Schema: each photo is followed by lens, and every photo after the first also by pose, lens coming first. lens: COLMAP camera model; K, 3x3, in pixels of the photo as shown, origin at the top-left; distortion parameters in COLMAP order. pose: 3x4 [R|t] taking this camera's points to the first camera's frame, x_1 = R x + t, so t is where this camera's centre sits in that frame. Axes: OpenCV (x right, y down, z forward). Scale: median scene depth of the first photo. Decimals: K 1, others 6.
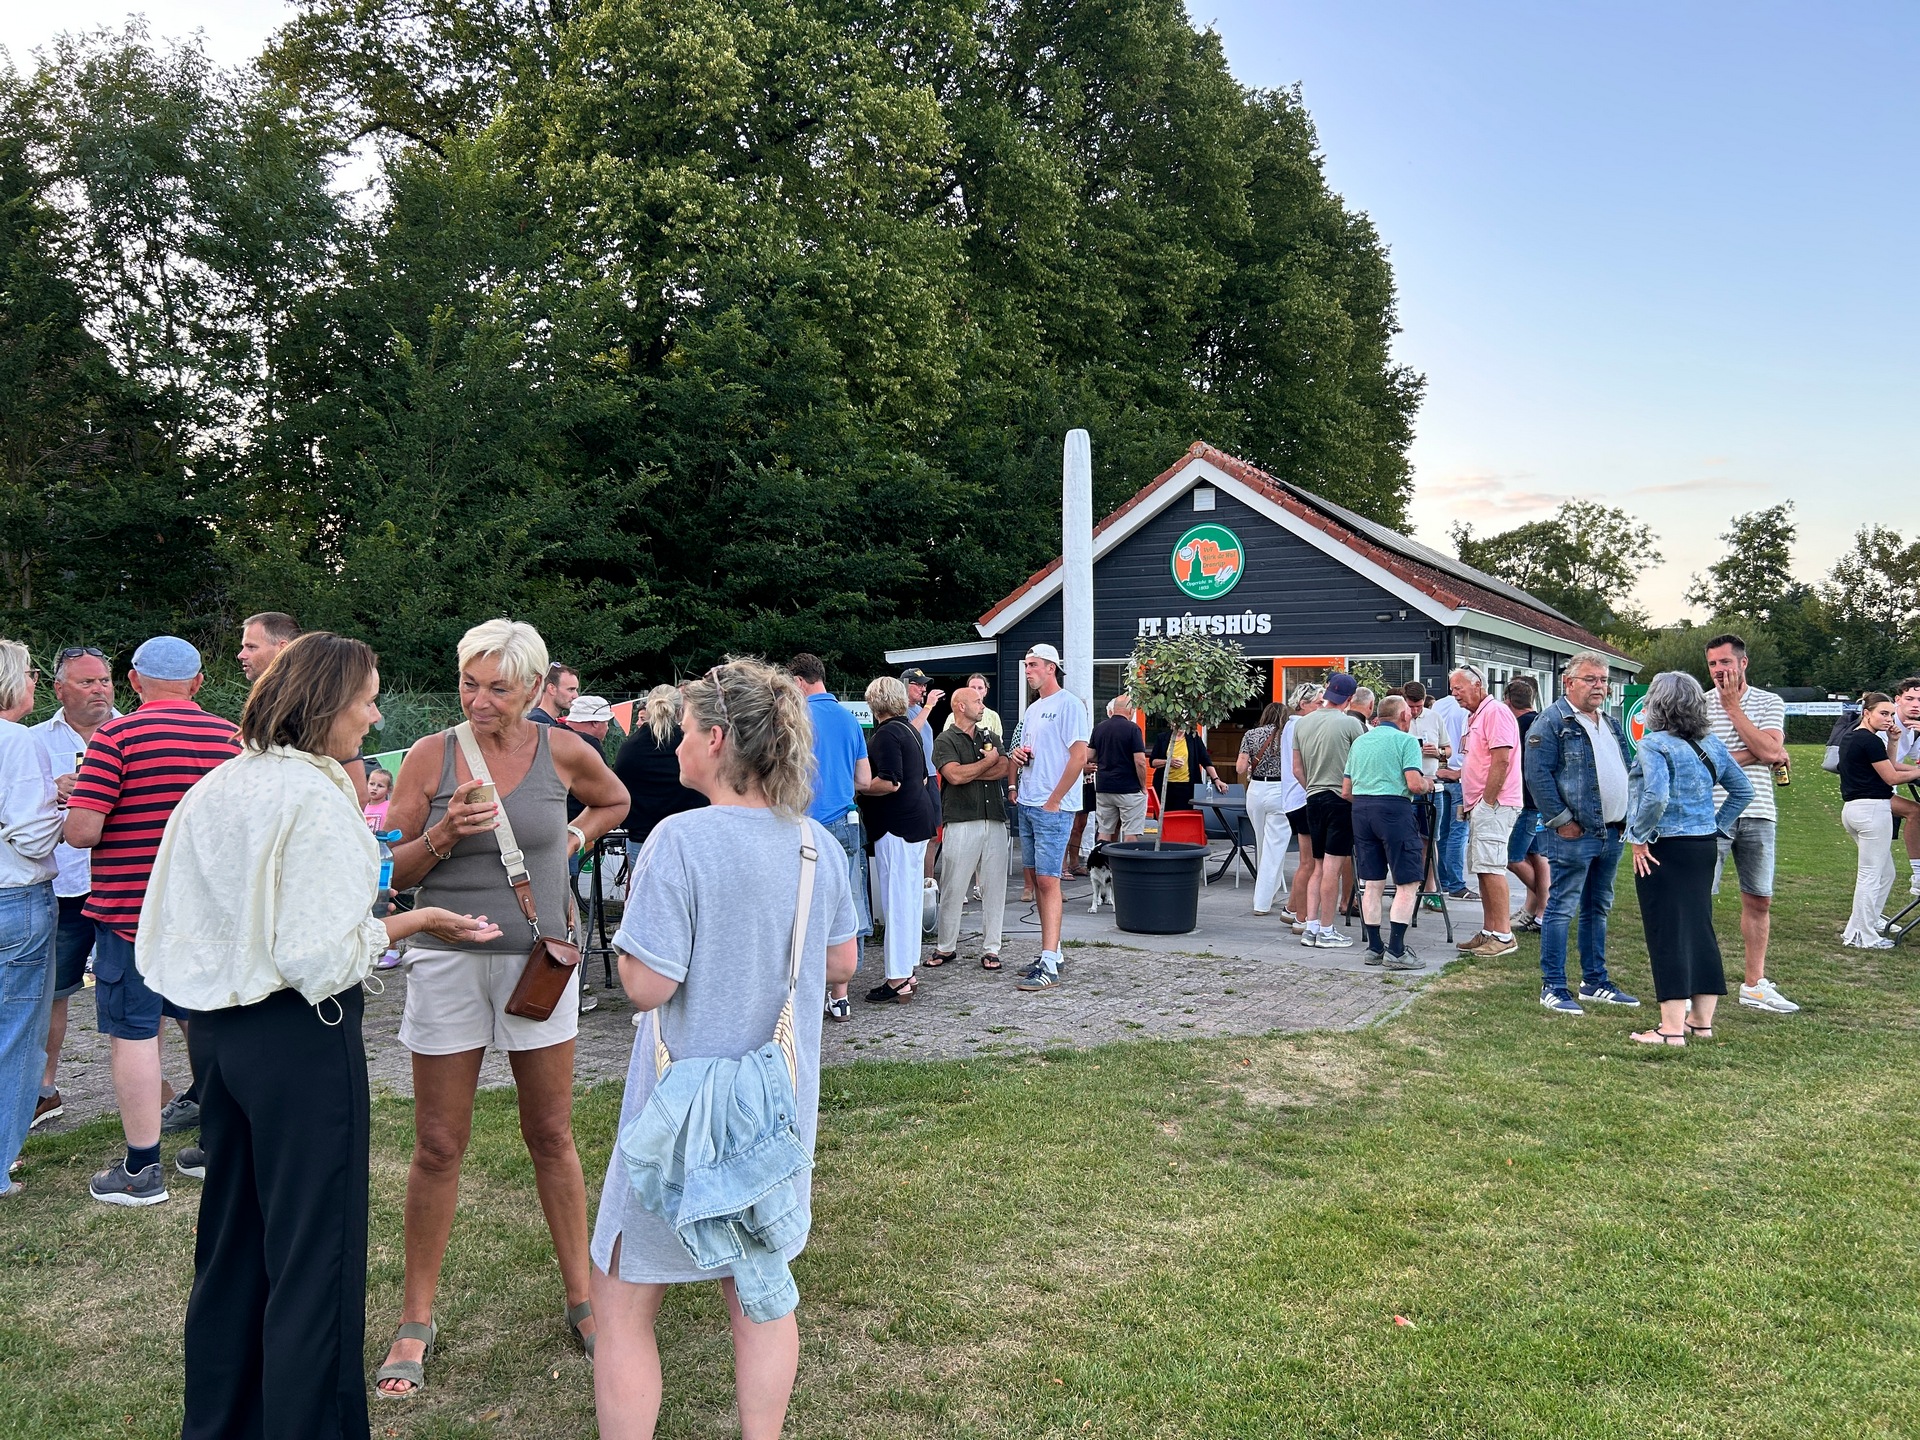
lens RADIAL K [[1442.4, 0, 948.8], [0, 1442.4, 721.7], [0, 0, 1]] dist [0.073982, -0.076630]
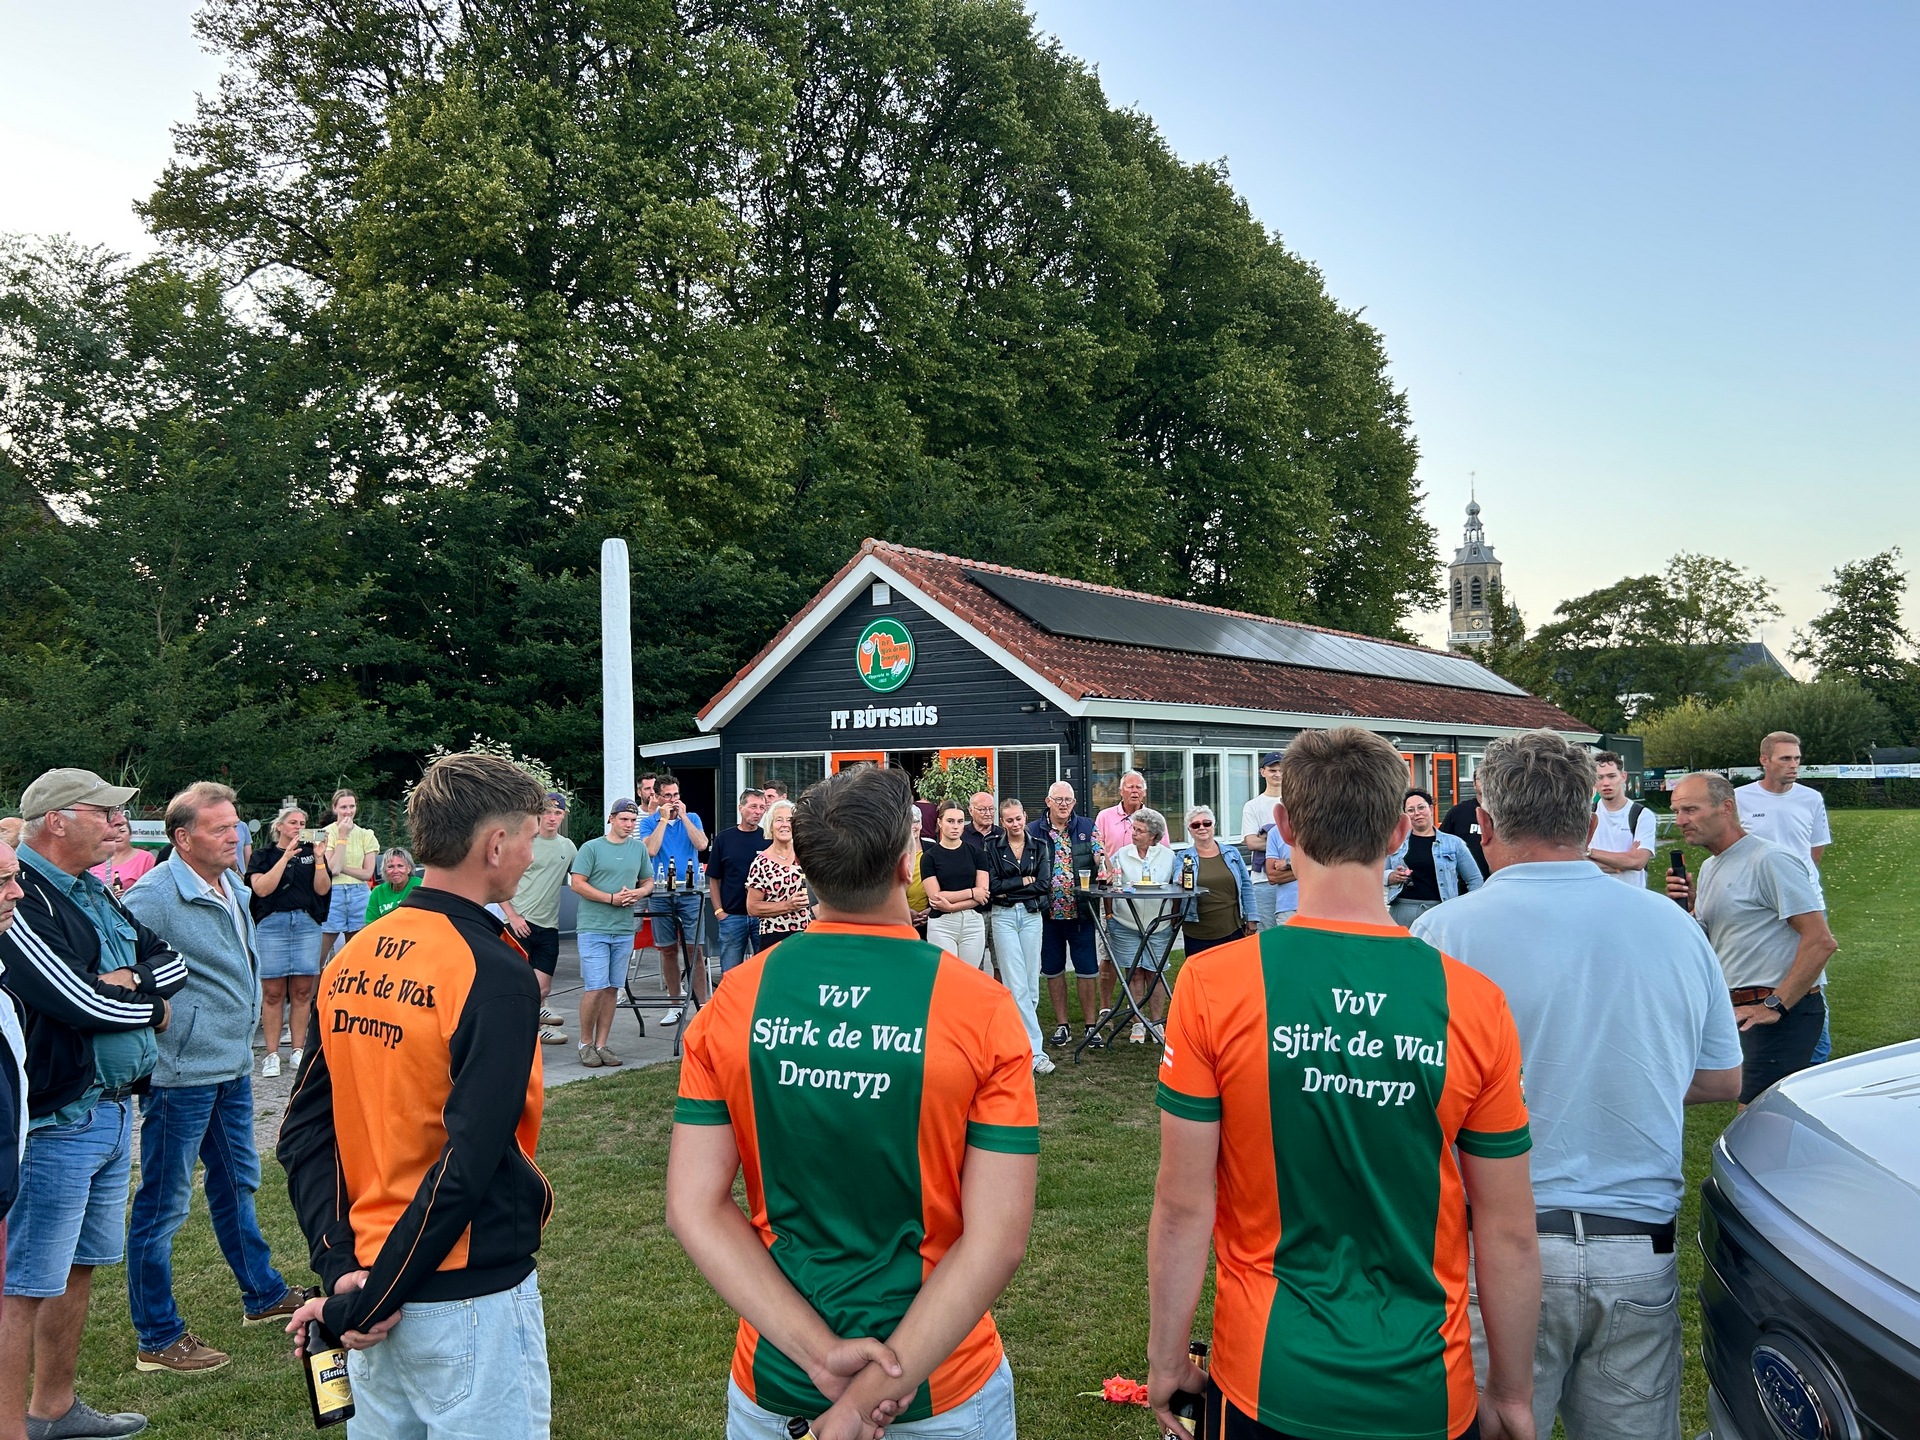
lens RADIAL K [[1464.4, 0, 955.0], [0, 1464.4, 728.1], [0, 0, 1]] dist [0.034554, 0.001585]
pose [[0.993887, -0.021264, -0.108331, 0.177533], [0.016438, 0.998840, -0.045249, -0.006423], [0.109167, 0.043192, 0.993085, -0.005557]]
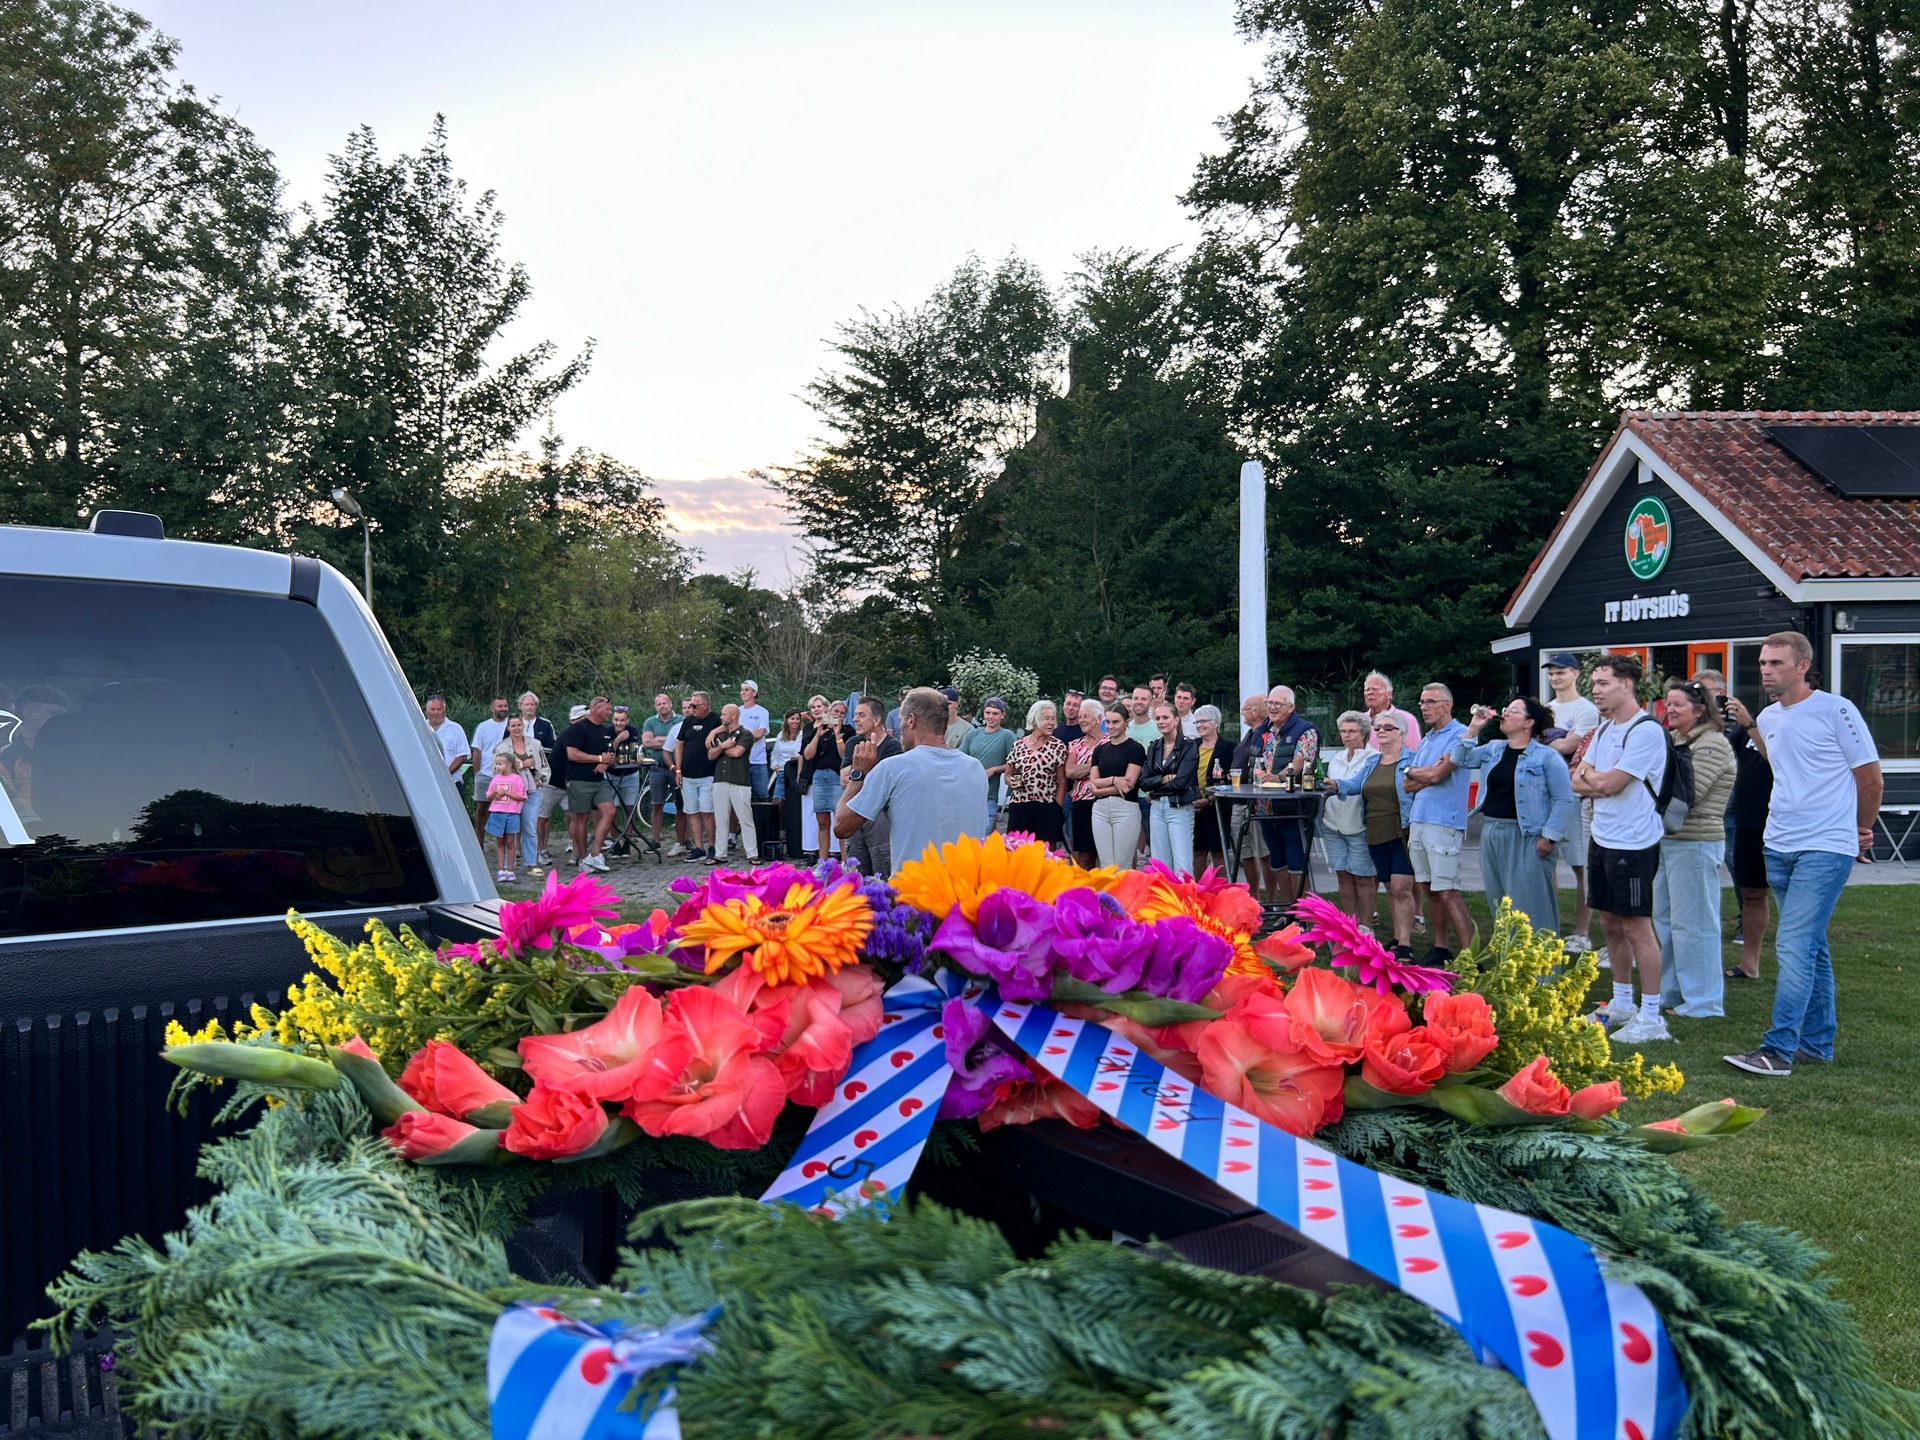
lens RADIAL K [[1442.4, 0, 948.8], [0, 1442.4, 721.7], [0, 0, 1]] dist [0.073982, -0.076630]
pose [[0.557586, 0.015244, -0.829979, 0.366755], [-0.000210, 0.999834, 0.018222, -0.006525], [0.830119, -0.009986, 0.557496, 0.065088]]
